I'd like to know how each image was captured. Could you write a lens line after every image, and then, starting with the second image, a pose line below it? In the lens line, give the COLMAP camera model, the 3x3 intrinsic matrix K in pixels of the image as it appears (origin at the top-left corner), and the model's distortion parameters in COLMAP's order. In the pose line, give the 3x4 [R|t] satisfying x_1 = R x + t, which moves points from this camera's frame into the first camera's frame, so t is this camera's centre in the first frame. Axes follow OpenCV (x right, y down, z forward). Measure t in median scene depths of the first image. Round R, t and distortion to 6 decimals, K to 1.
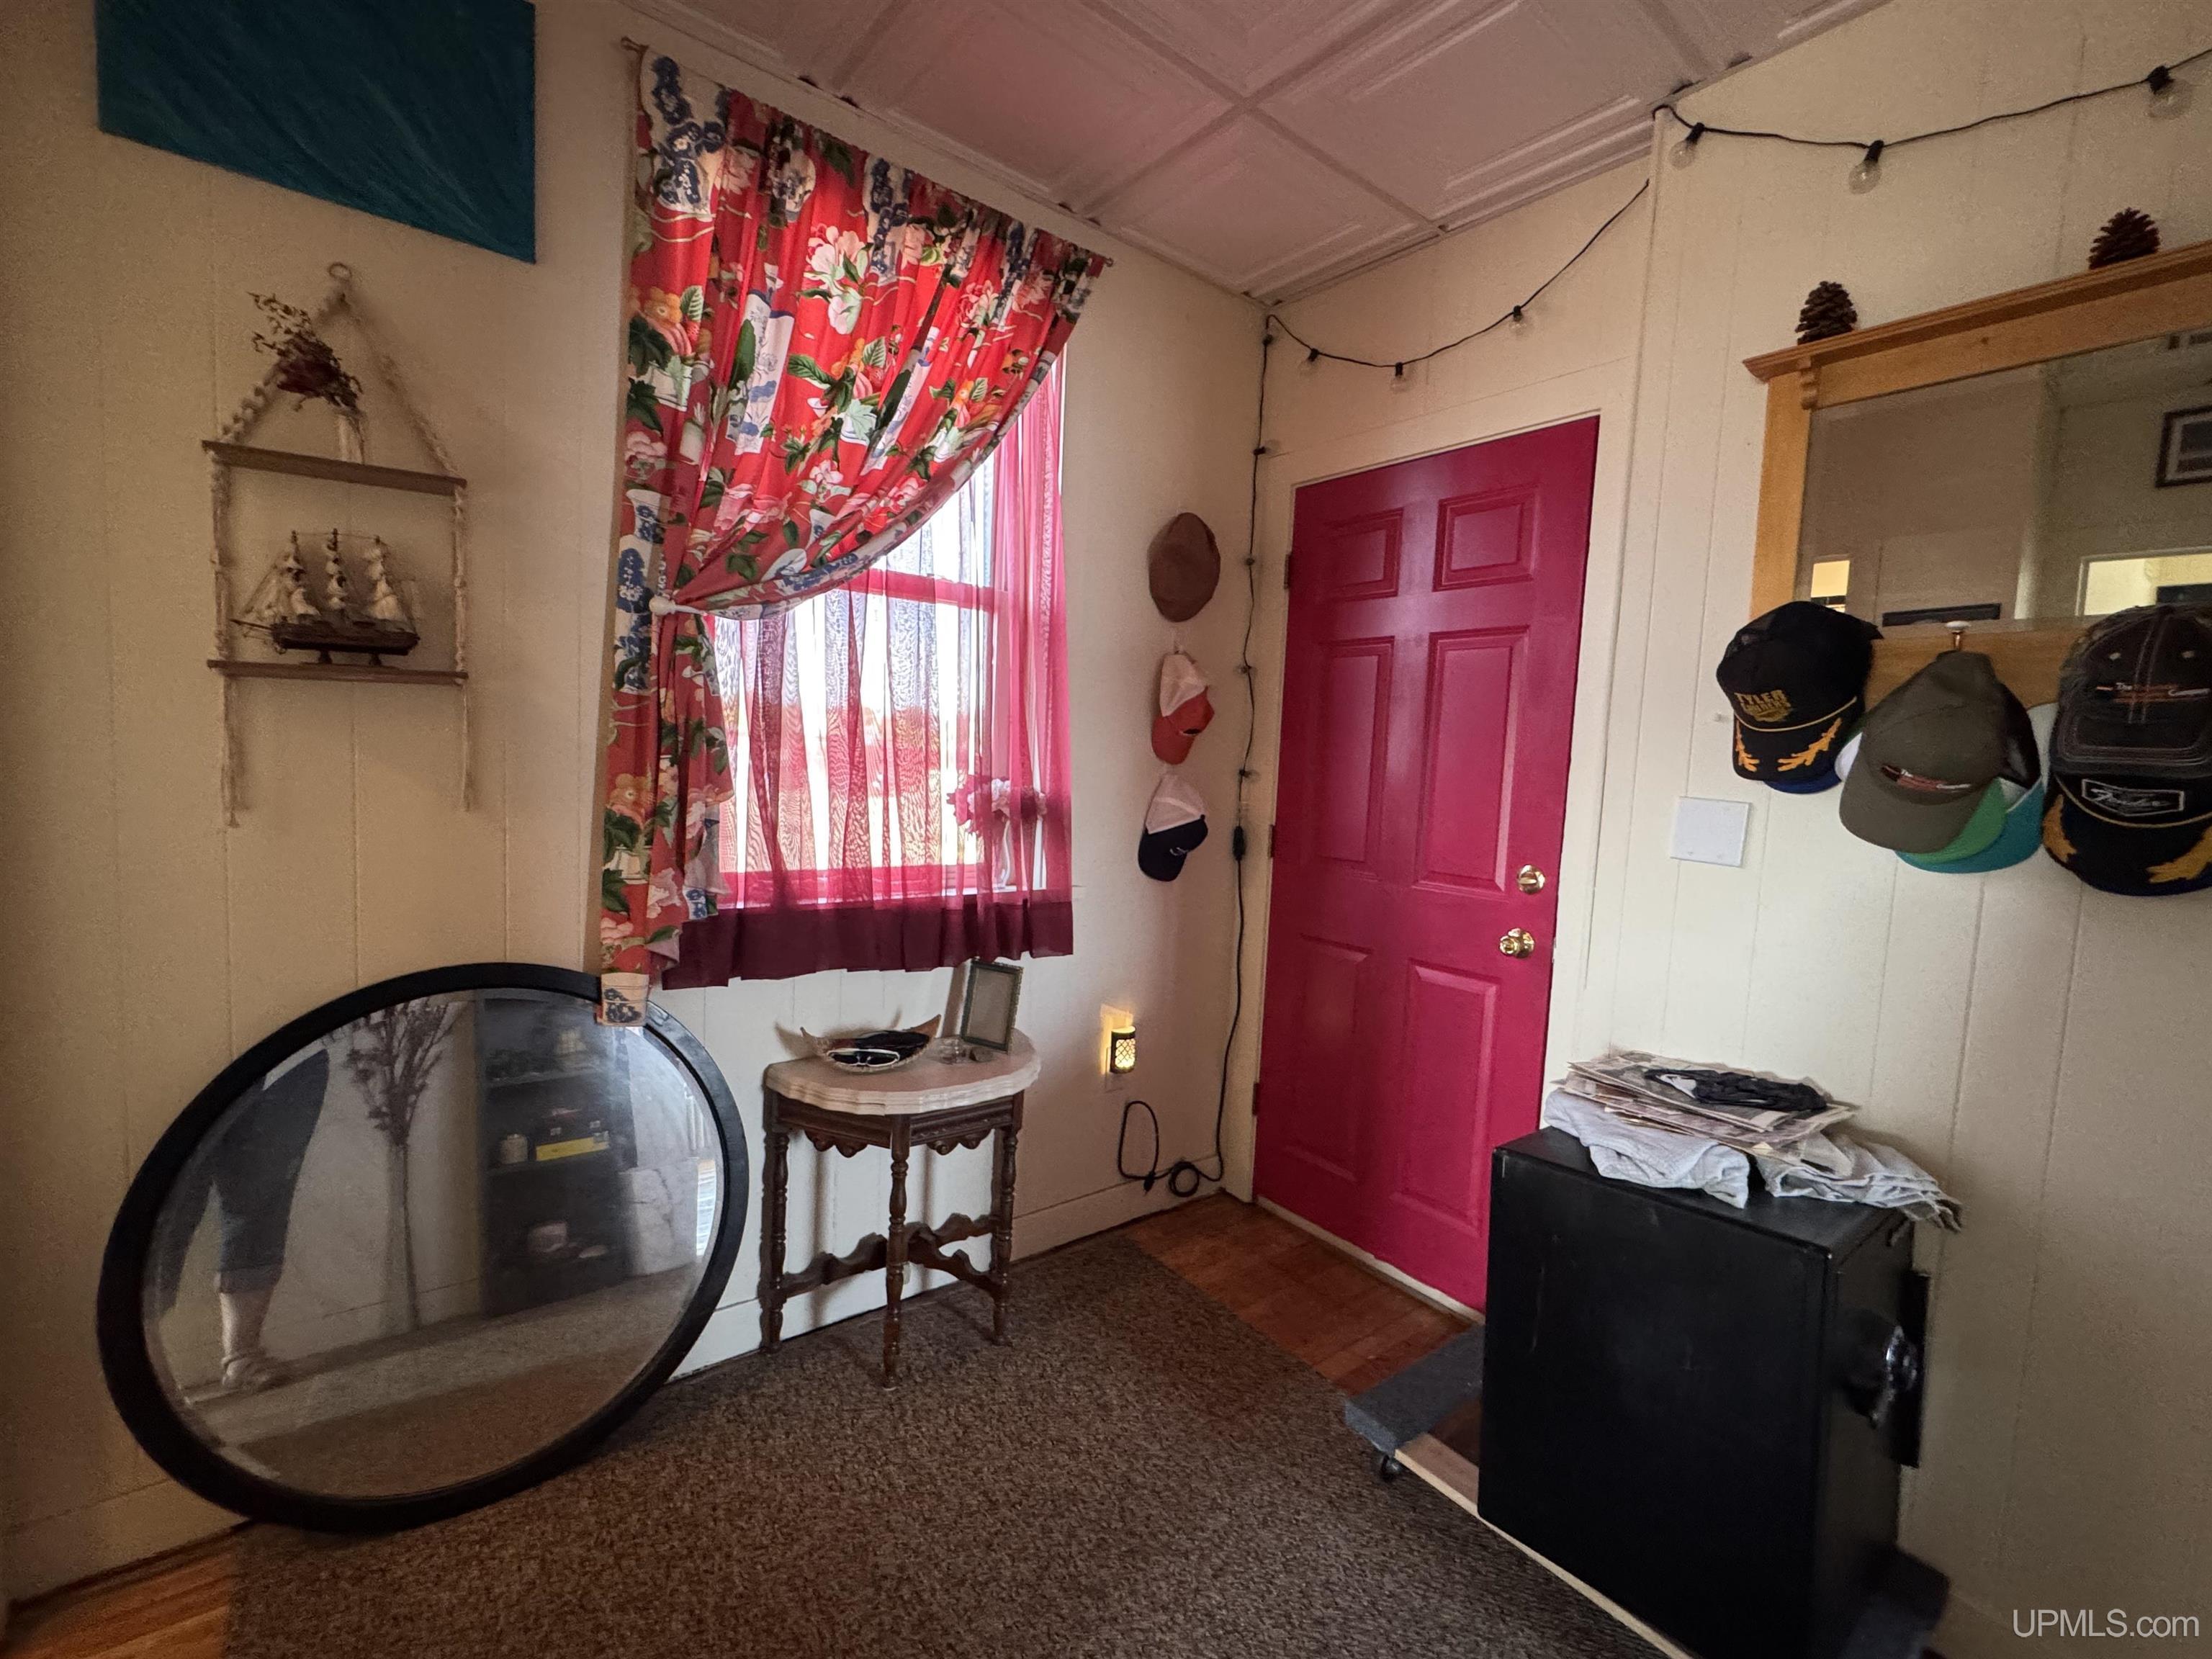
lens RADIAL K [[952.6, 0, 1096.0], [0, 952.6, 830.8], [0, 0, 1]] dist [-0.002034, 0.000264]
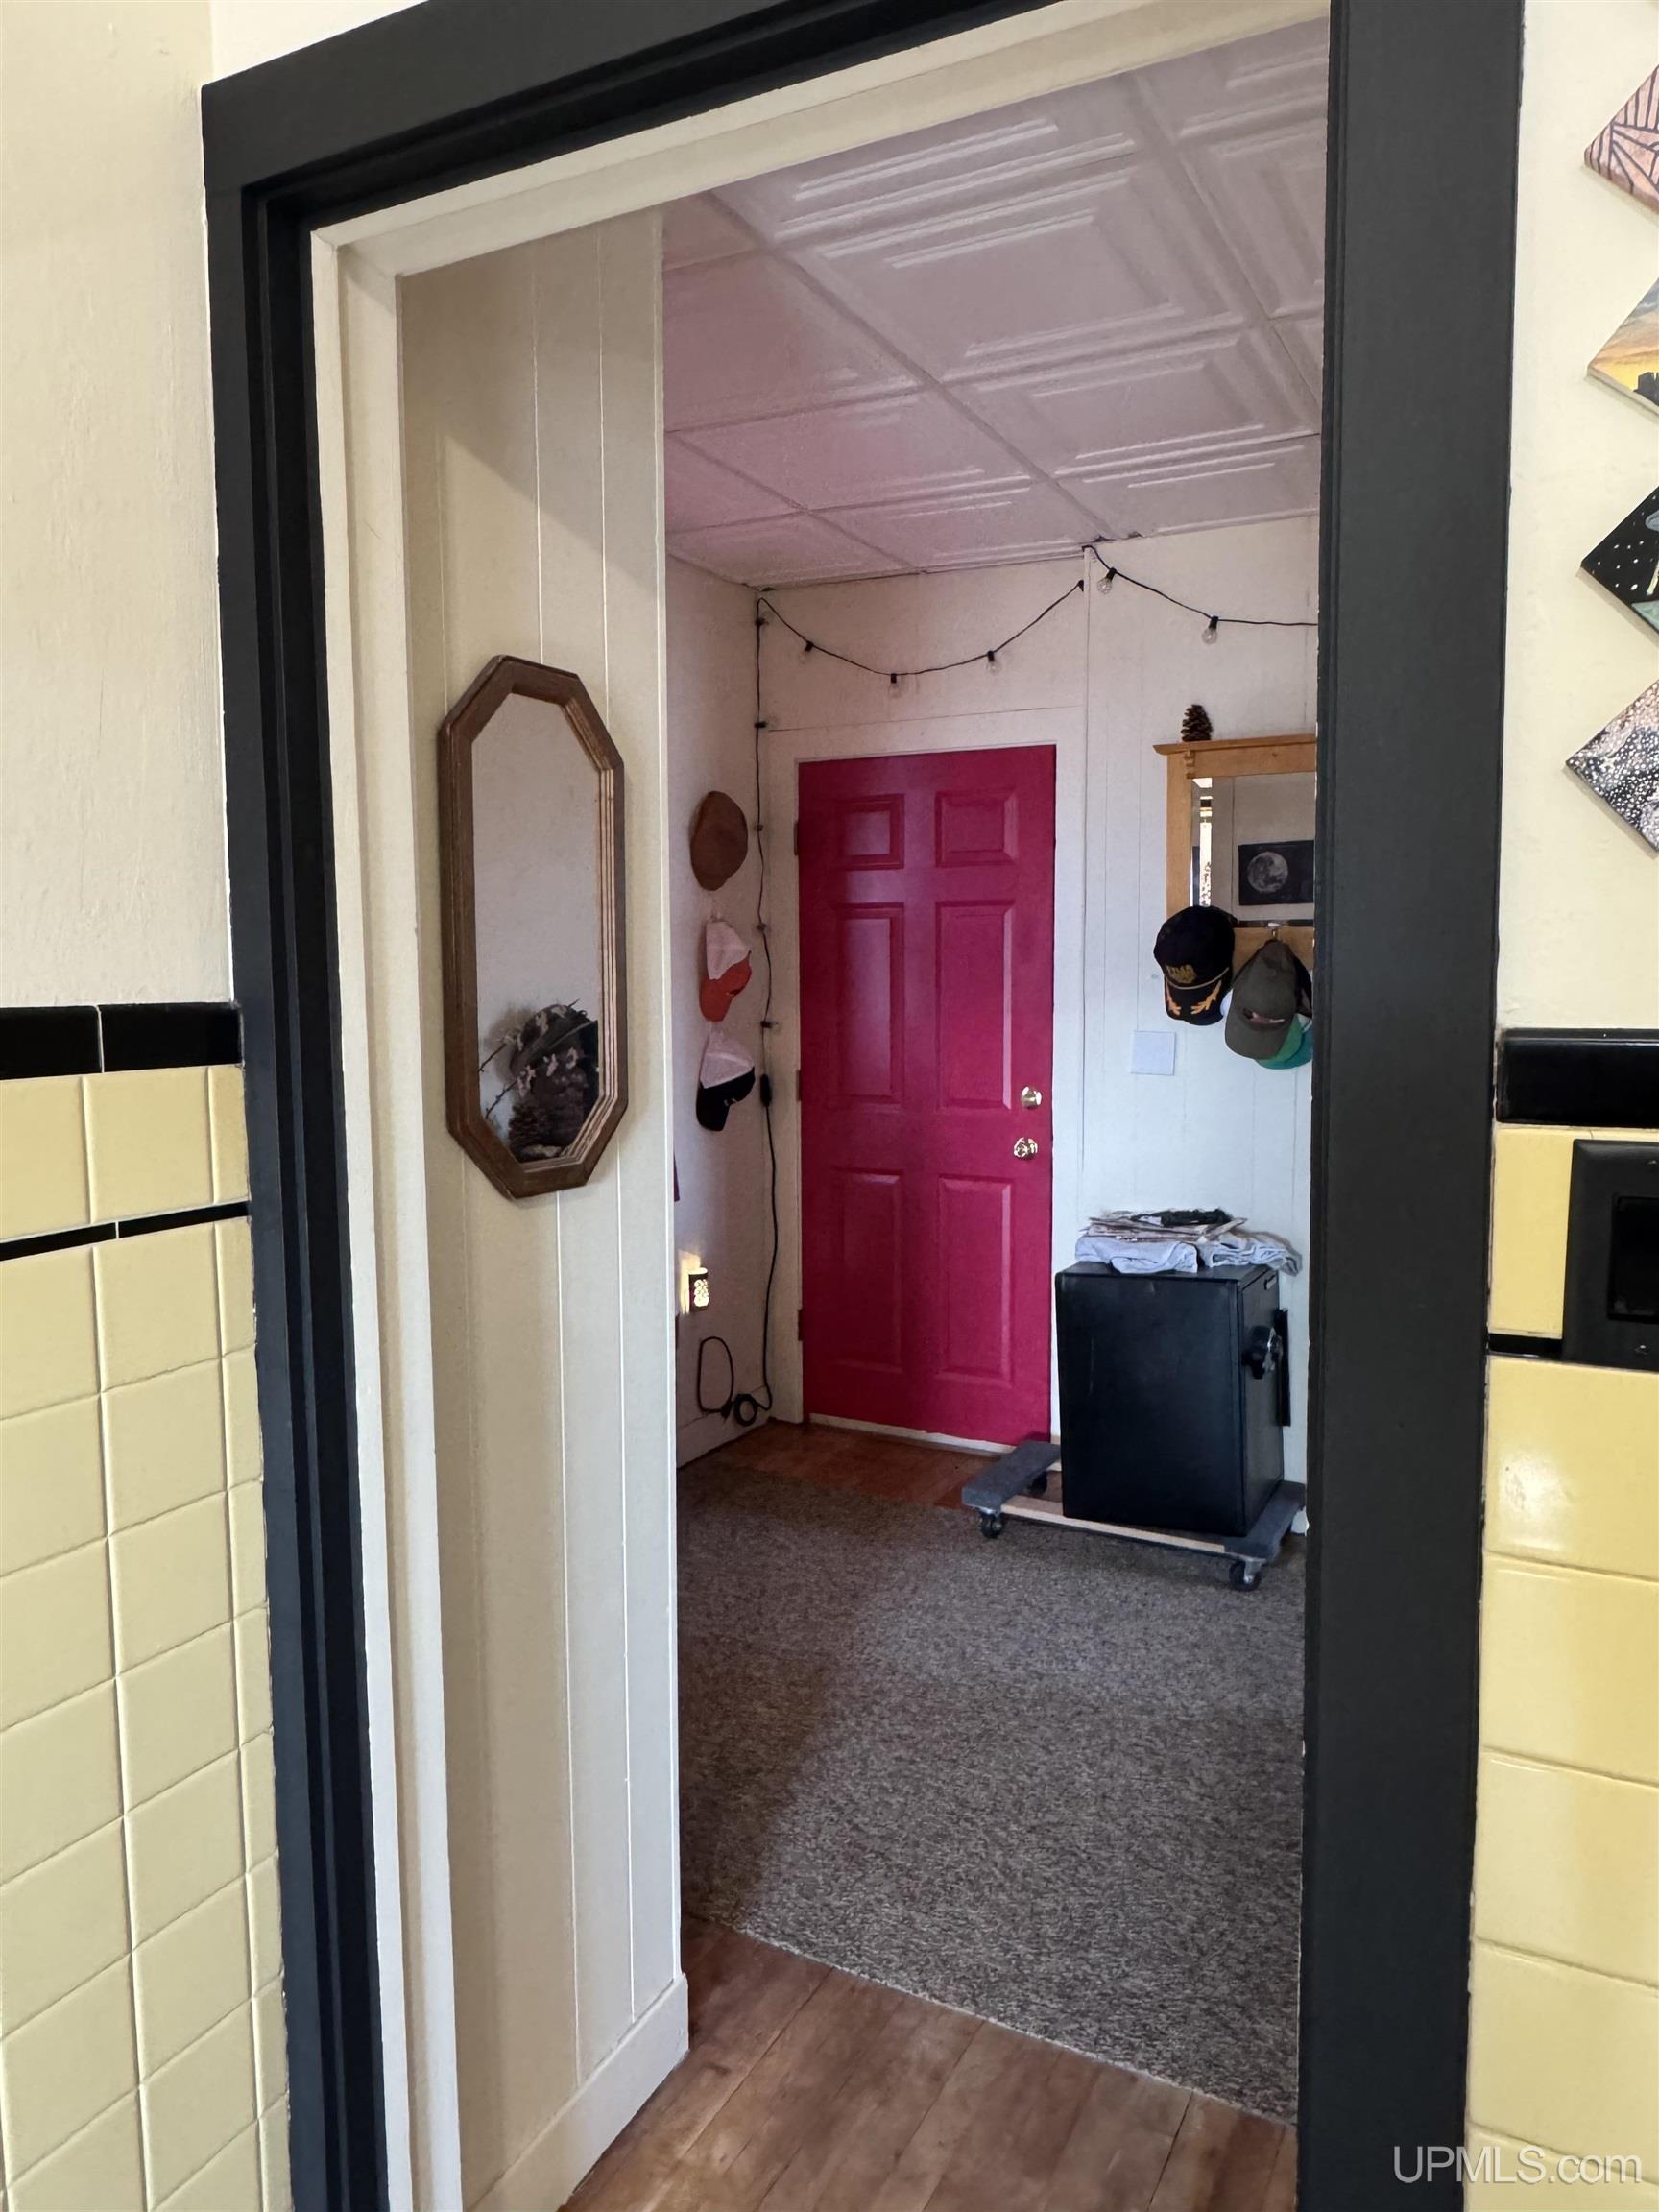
lens RADIAL K [[1493.2, 0, 833.9], [0, 1493.2, 1102.3], [0, 0, 1]] dist [-0.001518, -0.000168]
pose [[0.911610, -0.085259, 0.402116, -0.539919], [0.077719, 0.996359, 0.035062, -0.031872], [-0.403641, -0.000711, 0.914917, -0.666798]]
